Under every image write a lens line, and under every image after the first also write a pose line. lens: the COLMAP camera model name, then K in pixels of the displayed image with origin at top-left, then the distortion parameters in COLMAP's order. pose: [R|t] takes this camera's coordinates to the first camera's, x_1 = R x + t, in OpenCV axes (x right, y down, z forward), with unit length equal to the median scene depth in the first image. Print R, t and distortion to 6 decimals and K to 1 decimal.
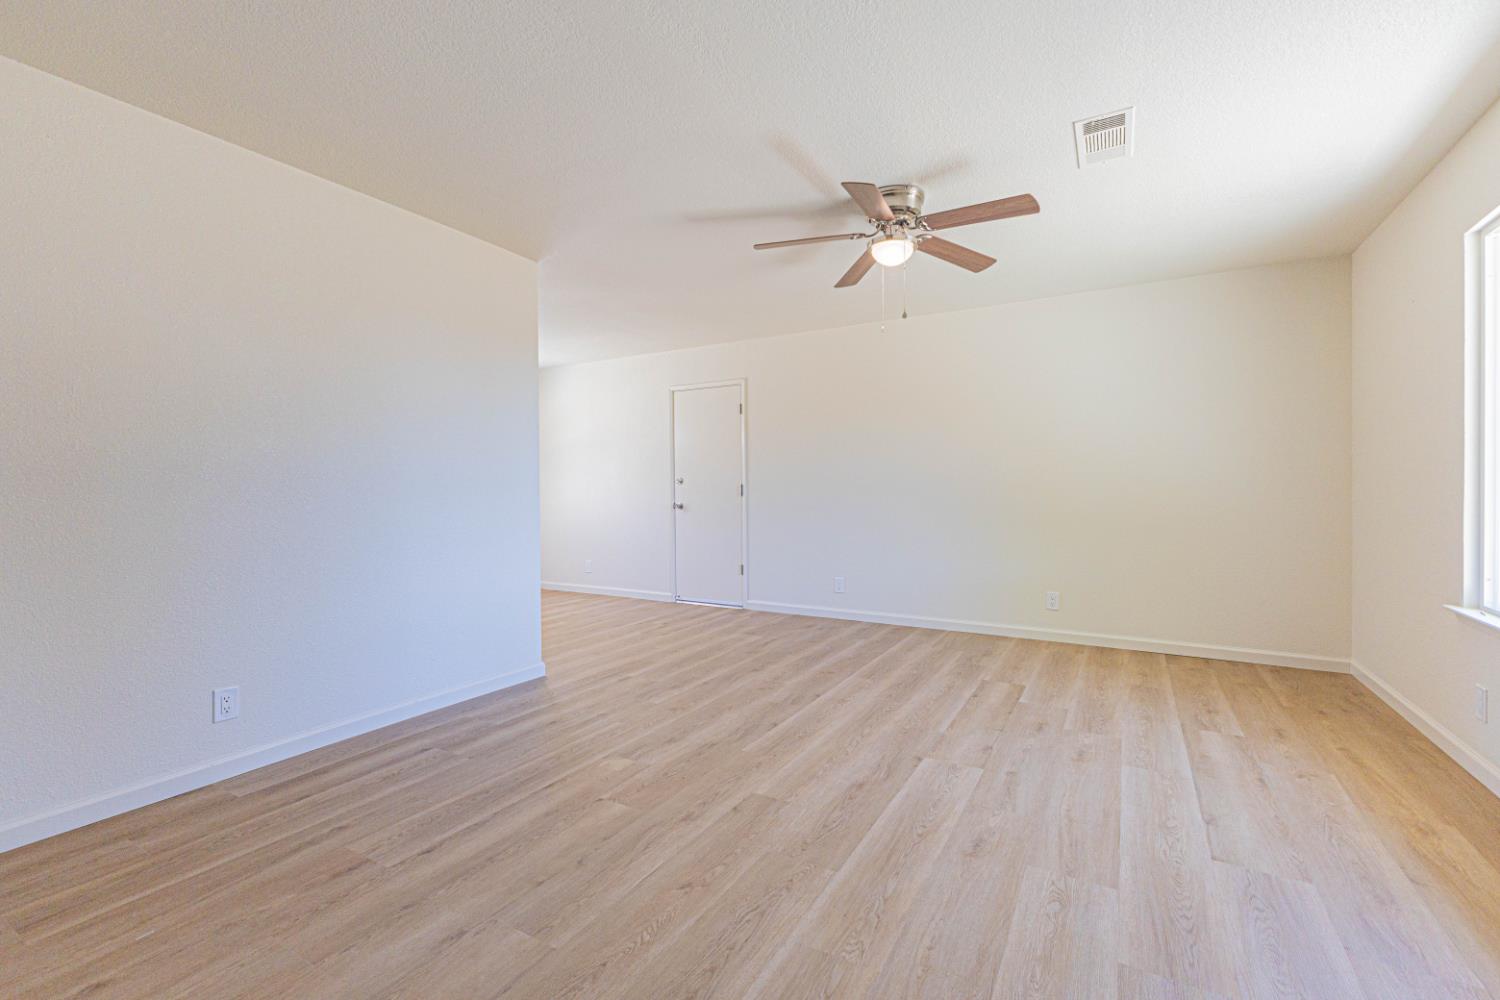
lens RADIAL K [[651.7, 0, 746.7], [0, 651.7, 486.1], [0, 0, 1]] dist [0.014472, -0.002113]
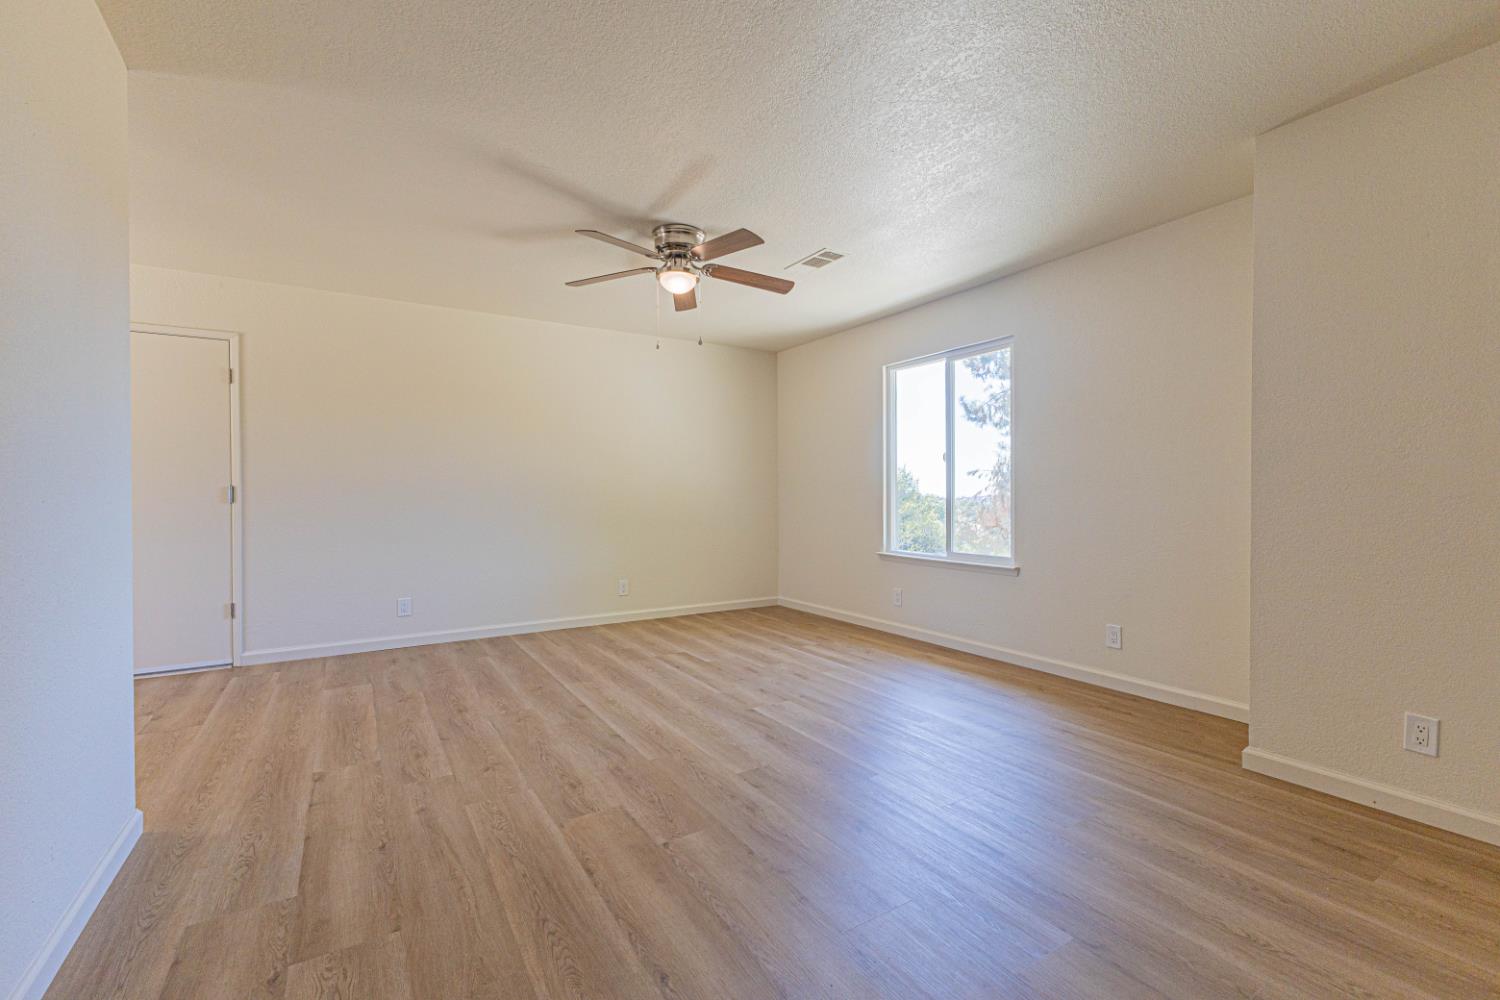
lens RADIAL K [[651.7, 0, 747.6], [0, 651.7, 509.5], [0, 0, 1]] dist [0.014472, -0.002113]
pose [[0.458379, -0.019407, 0.888545, -0.687549], [-0.005240, 0.999685, 0.024538, 0.003268], [-0.888741, -0.015904, 0.458133, 0.364139]]
